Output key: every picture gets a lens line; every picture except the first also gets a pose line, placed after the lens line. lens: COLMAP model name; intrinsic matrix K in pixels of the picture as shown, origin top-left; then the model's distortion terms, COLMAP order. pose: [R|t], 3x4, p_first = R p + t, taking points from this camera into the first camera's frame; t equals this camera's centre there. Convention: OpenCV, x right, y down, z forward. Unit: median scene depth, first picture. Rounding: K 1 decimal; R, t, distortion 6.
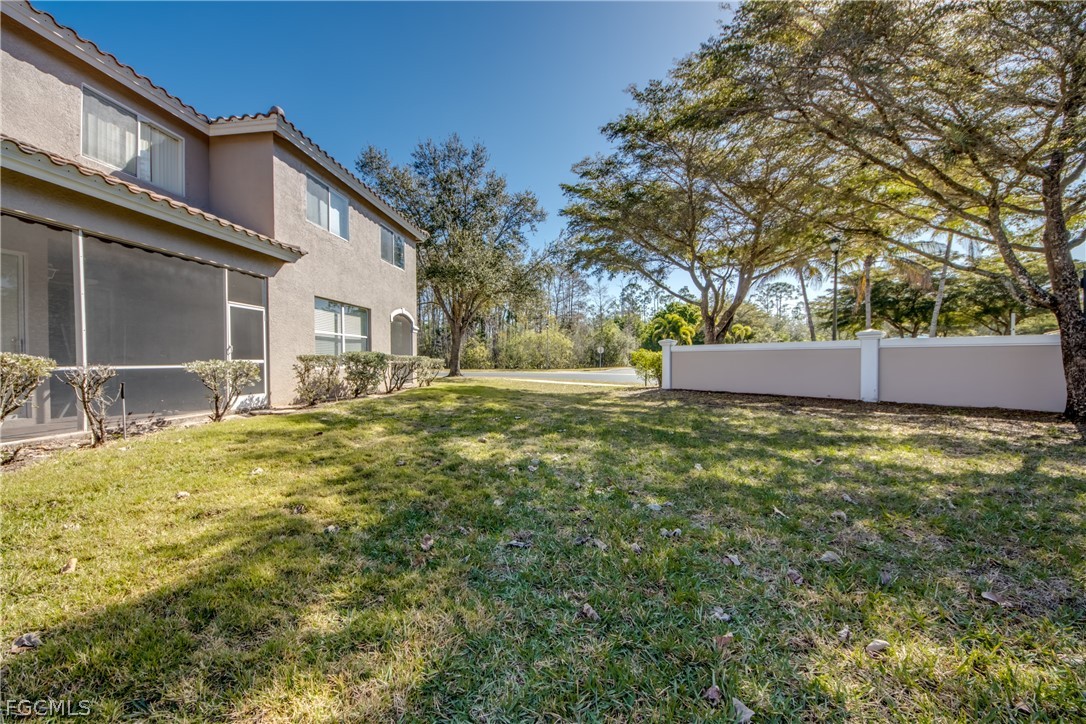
lens RADIAL K [[411.1, 0, 539.9], [0, 411.1, 364.2], [0, 0, 1]] dist [0.011428, -0.011364]
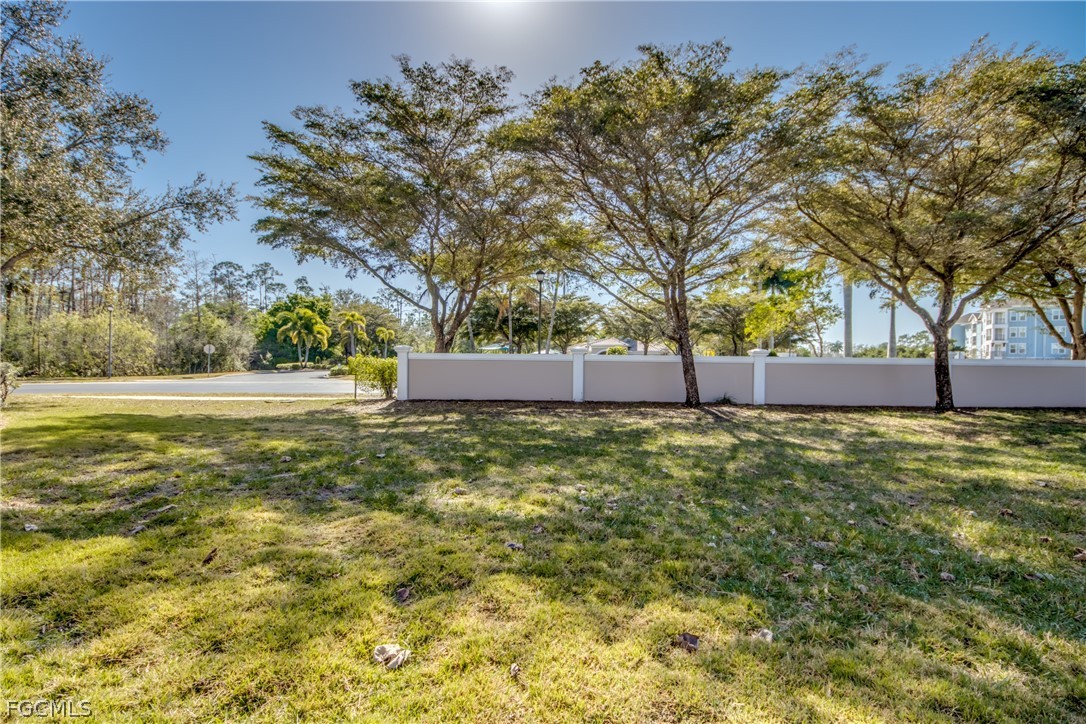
lens RADIAL K [[440.5, 0, 550.7], [0, 440.5, 357.7], [0, 0, 1]] dist [-0.001880, -0.005222]
pose [[0.616072, 0.019409, 0.787451, -0.172018], [-0.003873, 0.999759, -0.021612, -0.008826], [-0.787681, 0.010265, 0.615998, 0.103341]]
